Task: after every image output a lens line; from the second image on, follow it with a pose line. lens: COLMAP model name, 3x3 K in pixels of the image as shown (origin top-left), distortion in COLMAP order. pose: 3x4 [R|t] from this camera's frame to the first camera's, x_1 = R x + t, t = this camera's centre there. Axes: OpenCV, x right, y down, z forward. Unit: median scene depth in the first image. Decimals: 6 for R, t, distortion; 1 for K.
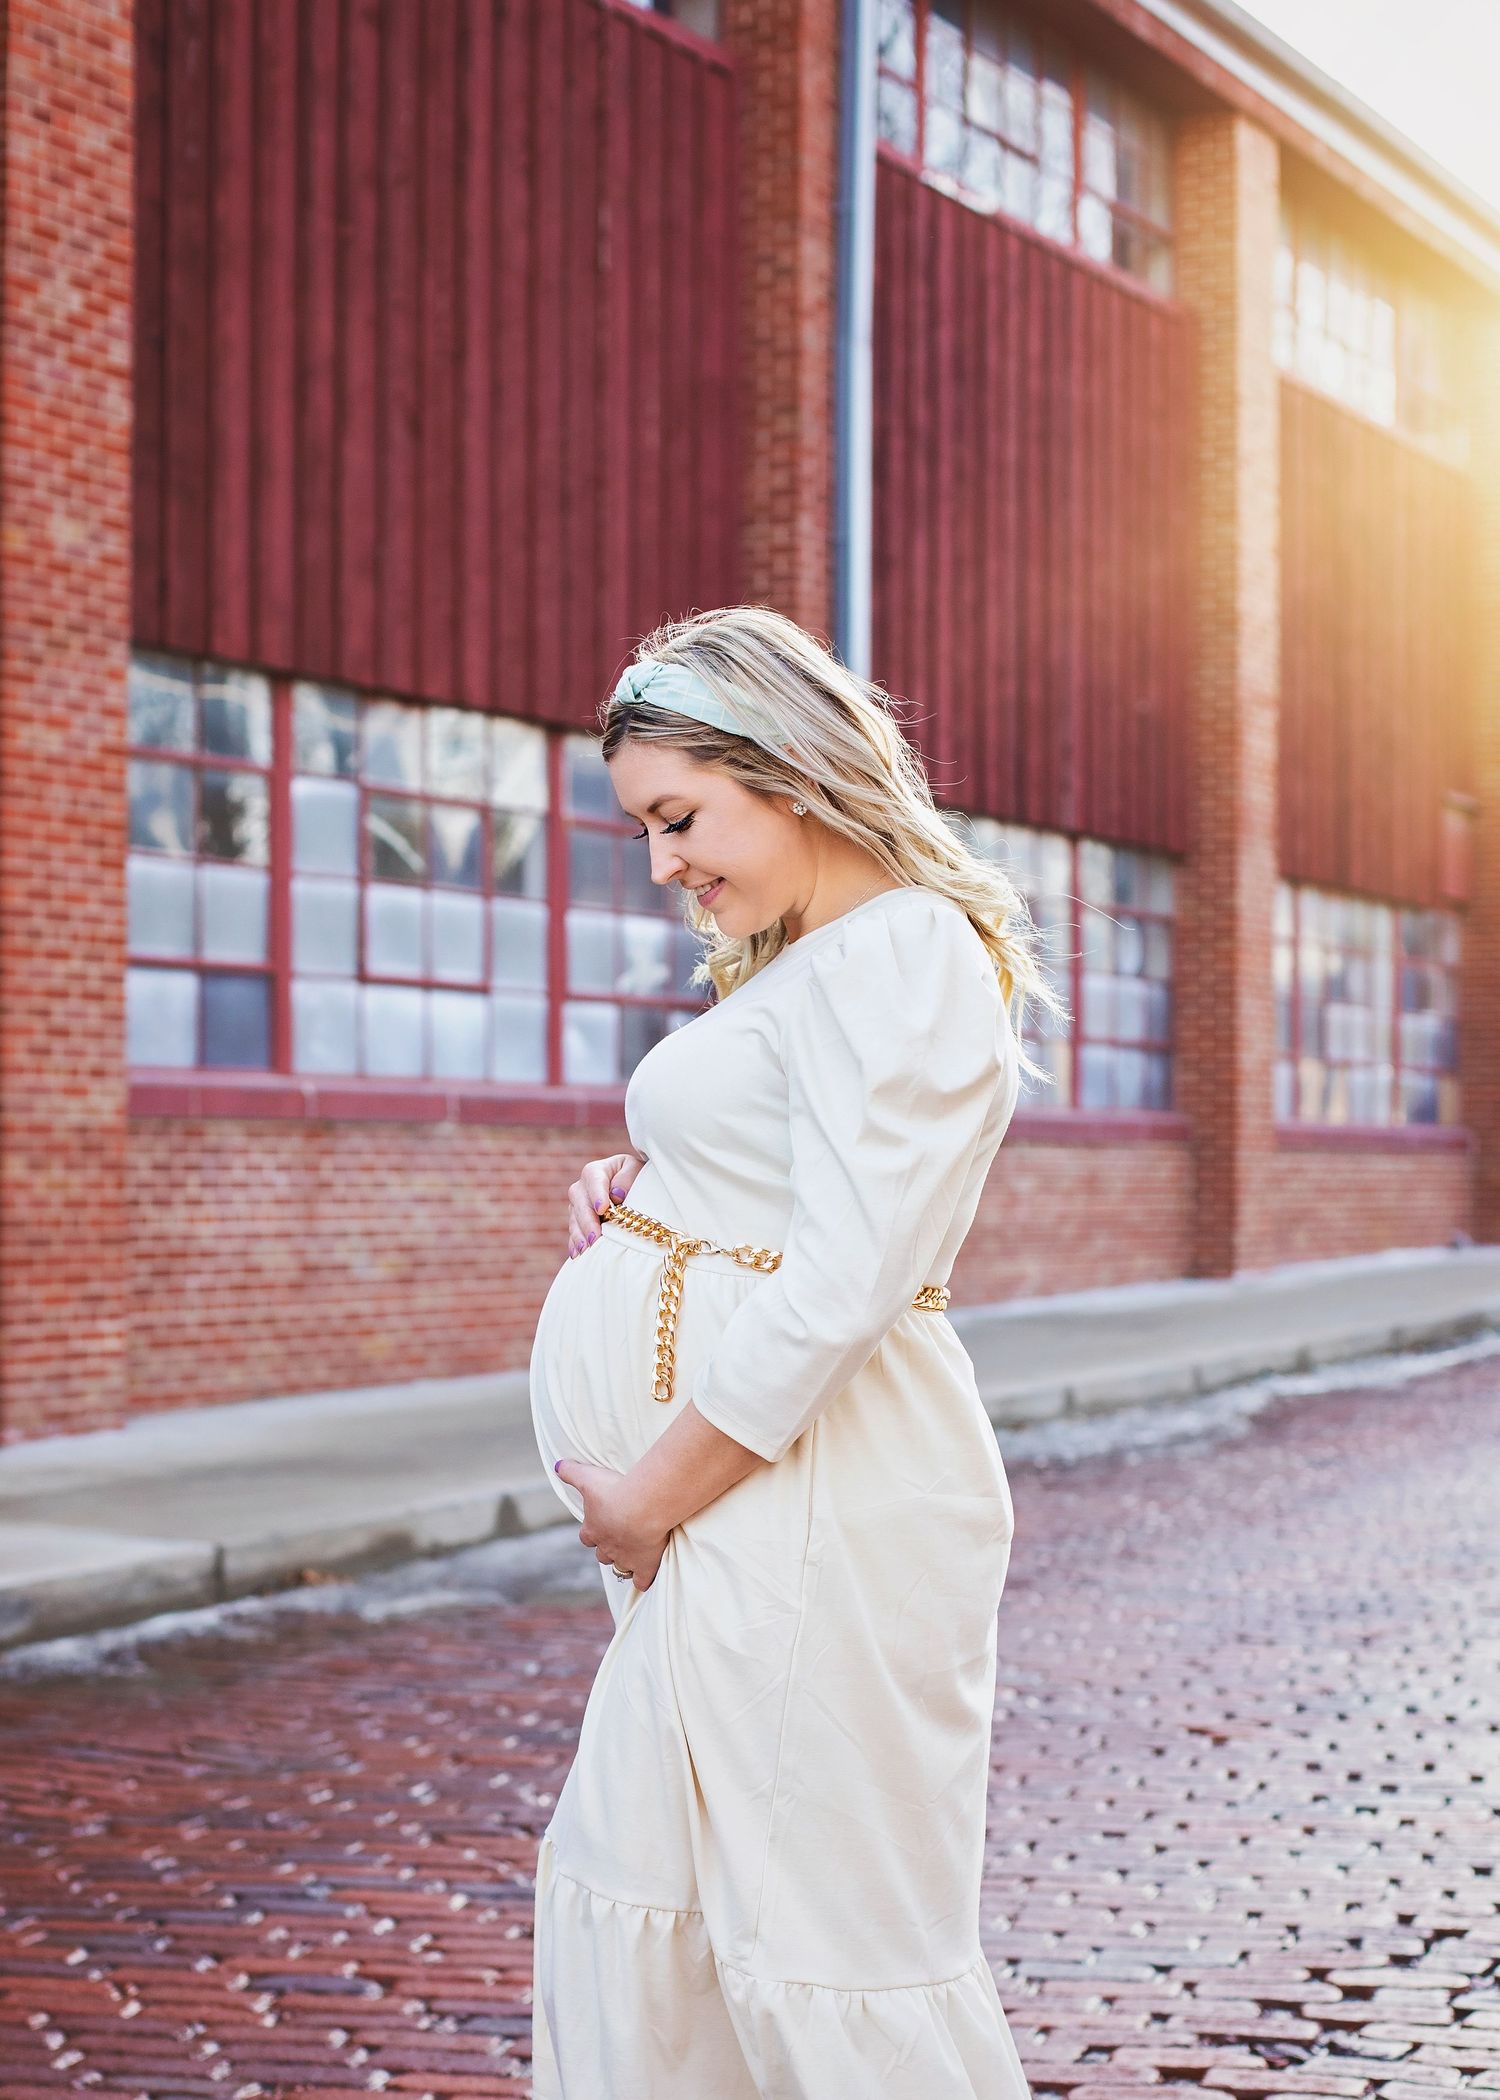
lens RADIAL K [[3784.5, 0, 748.9], [0, 3784.5, 1306.4], [0, 0, 1]] dist [-0.150389, 0.158248]
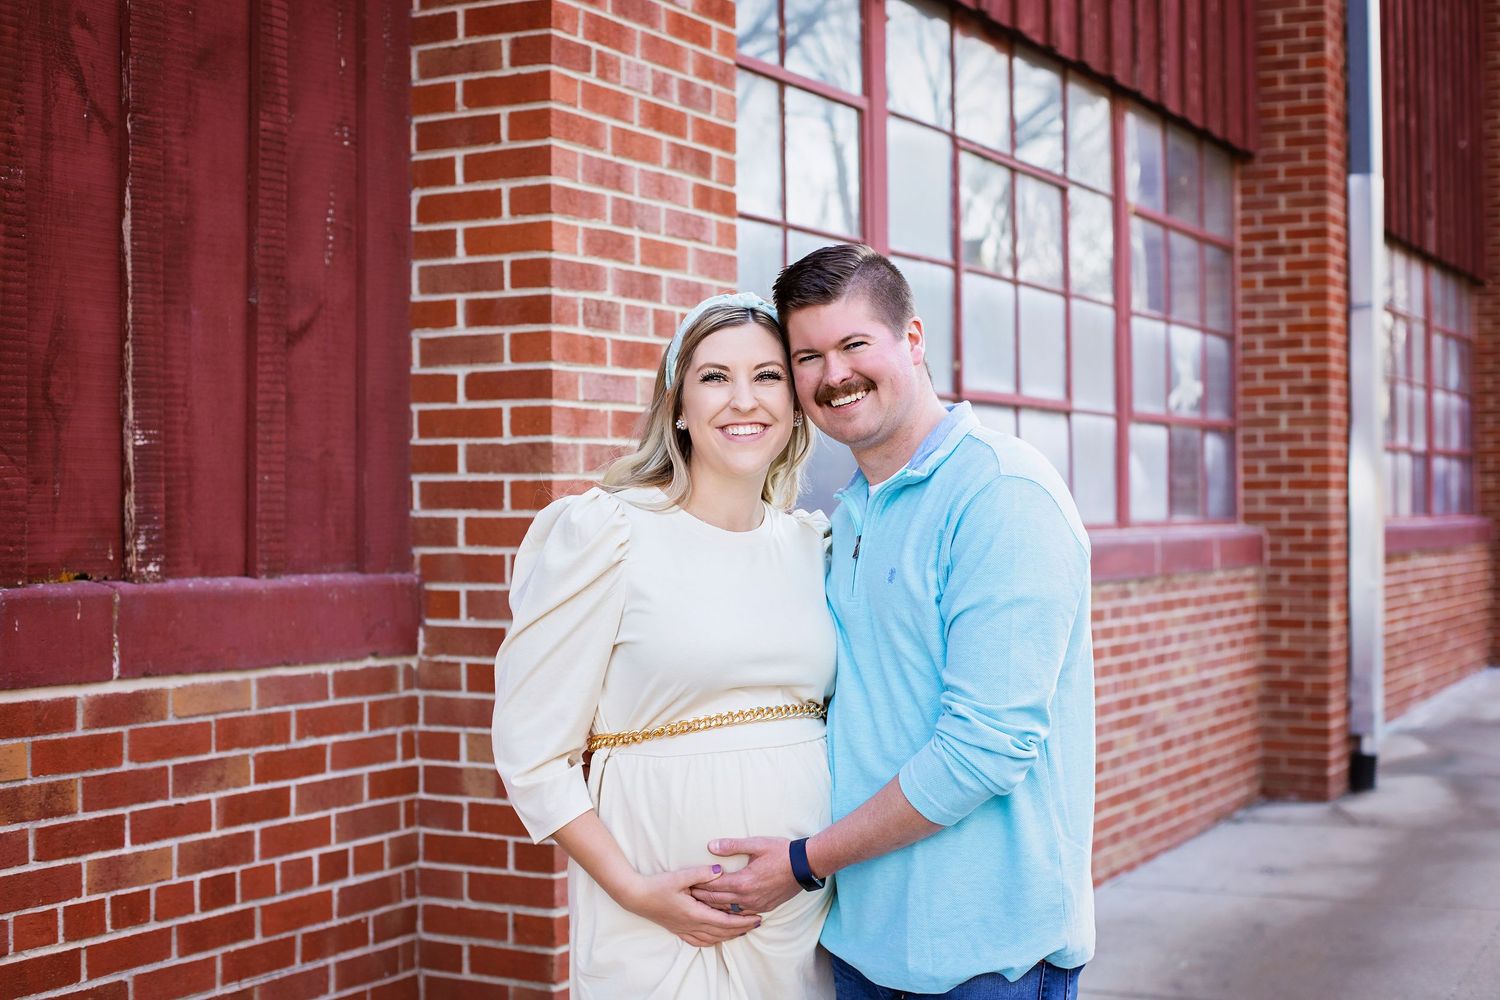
lens RADIAL K [[2134.8, 0, 750.0], [0, 2134.8, 500.0], [0, 0, 1]] dist [-0.132642, 0.058560]
pose [[0.999843, -0.008170, -0.015695, -0.141796], [0.007549, 0.999201, -0.039239, -0.052029], [0.016003, 0.039114, 0.999107, 0.599603]]
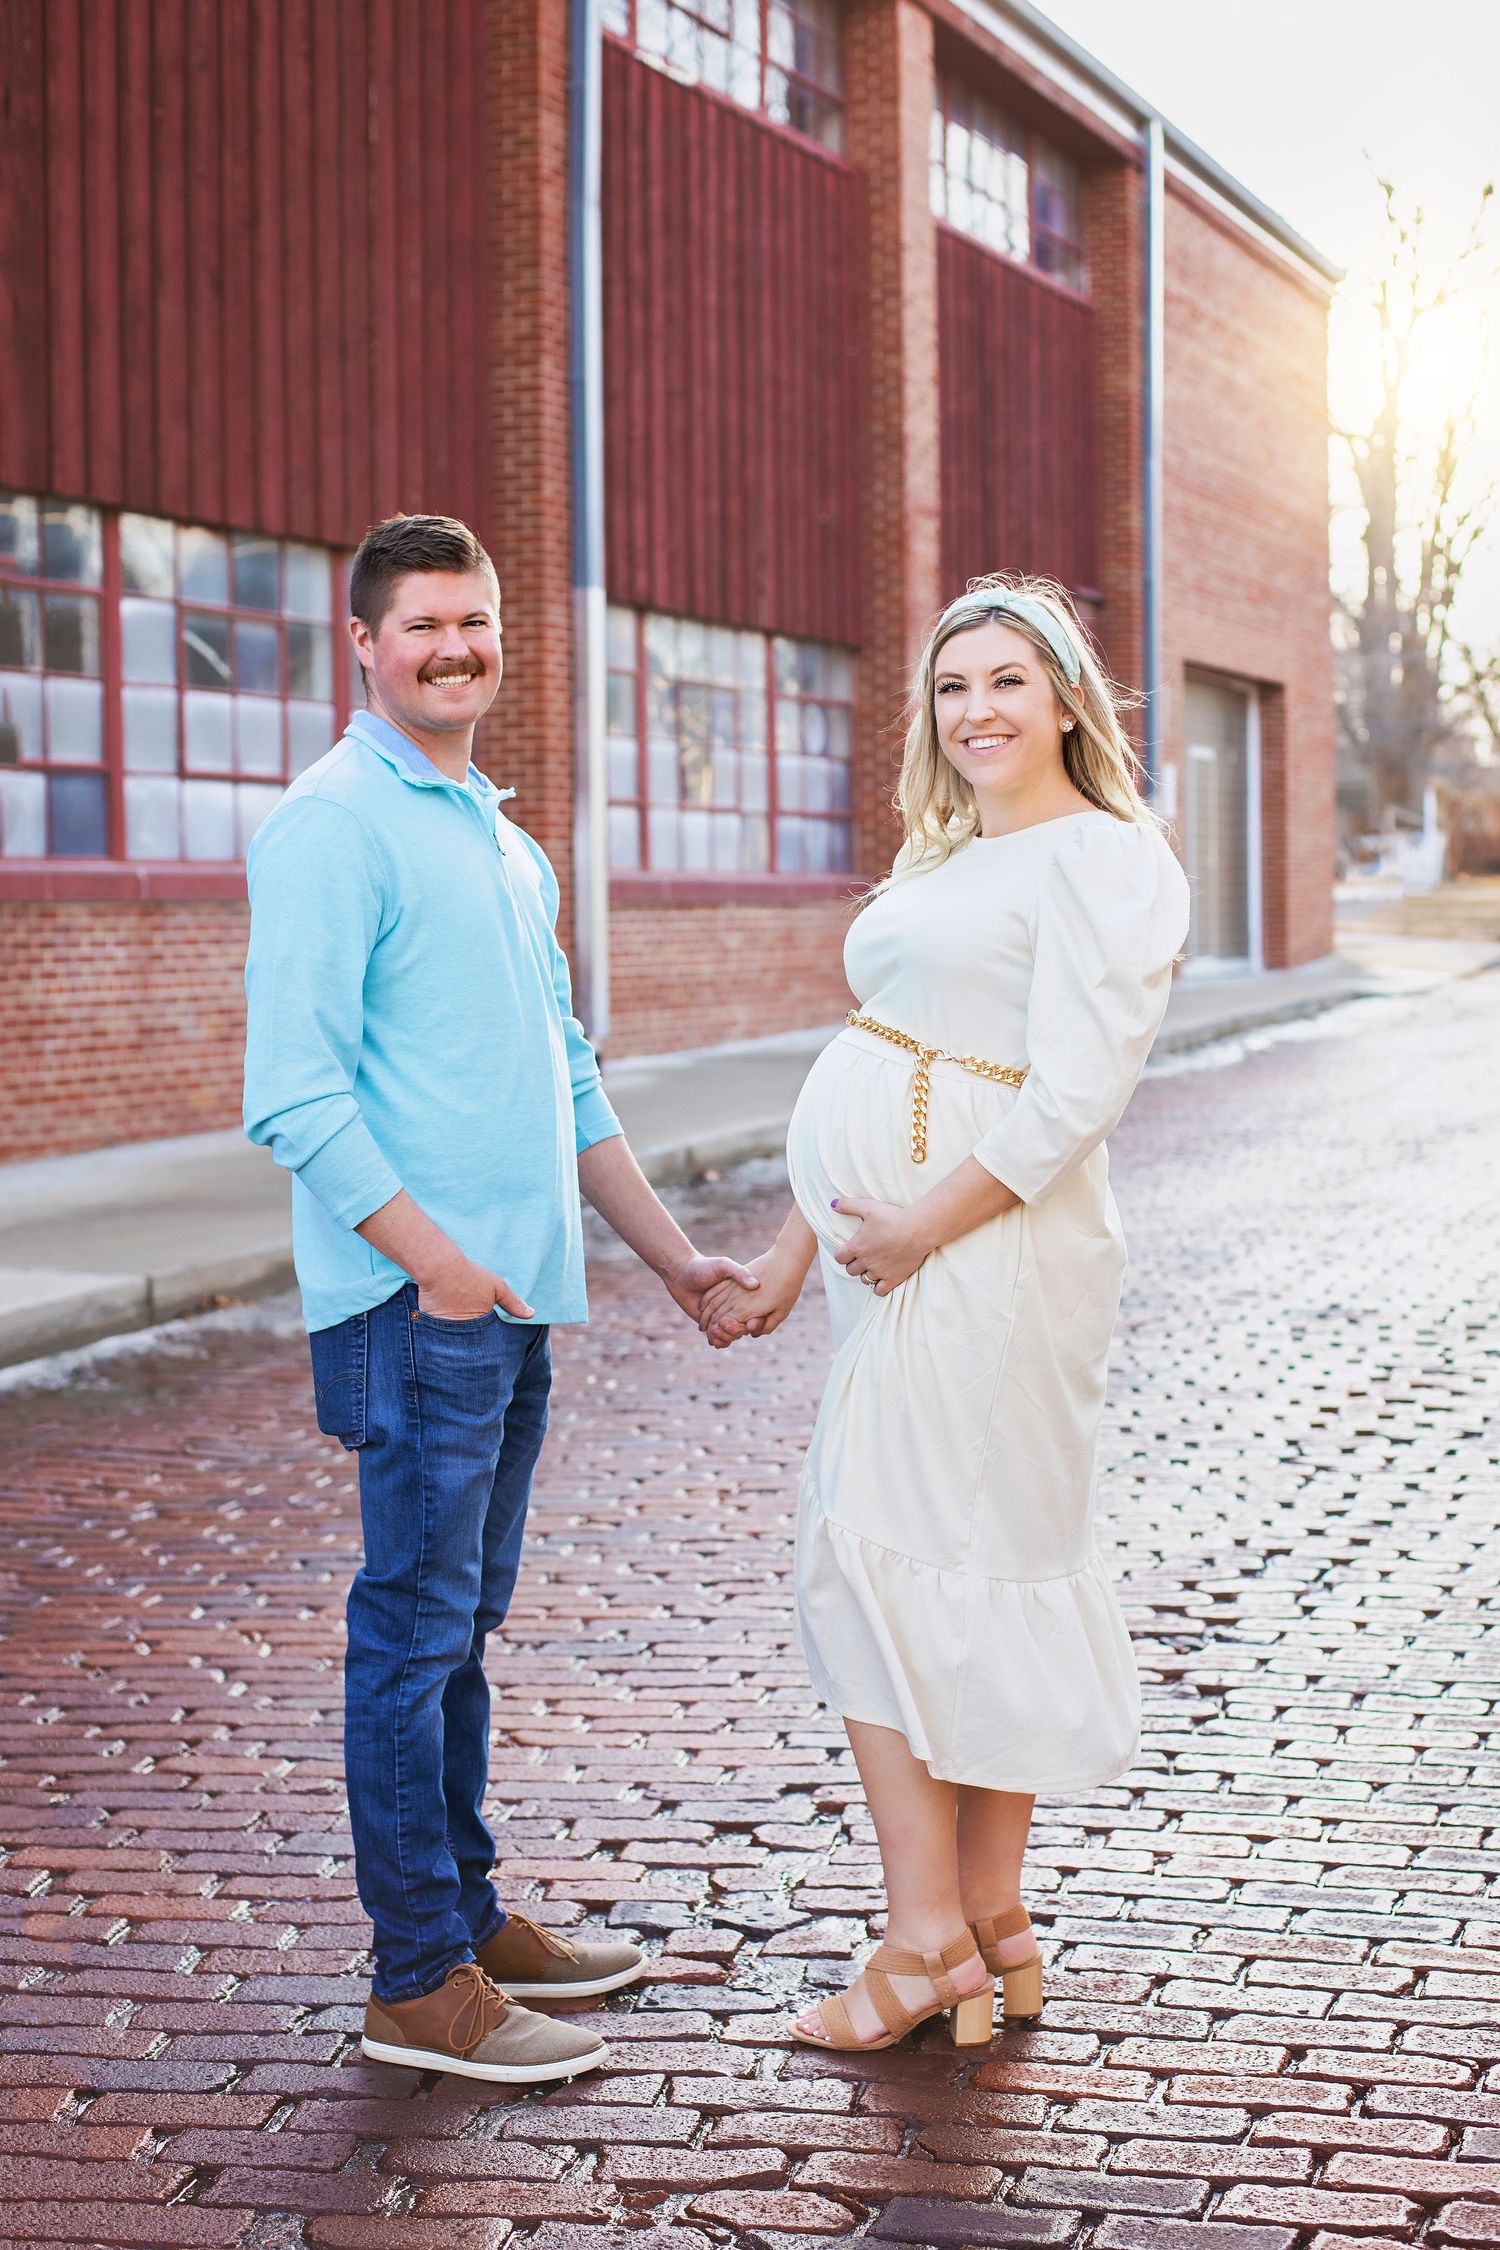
lens RADIAL K [[3451.6, 0, 875.7], [0, 3451.6, 1127.5], [0, 0, 1]] dist [-0.134707, 0.115770]
pose [[0.990186, -0.022866, 0.137869, -0.041805], [0.019253, 0.999437, 0.027488, -0.005138], [-0.138420, -0.024564, 0.990069, -0.055547]]
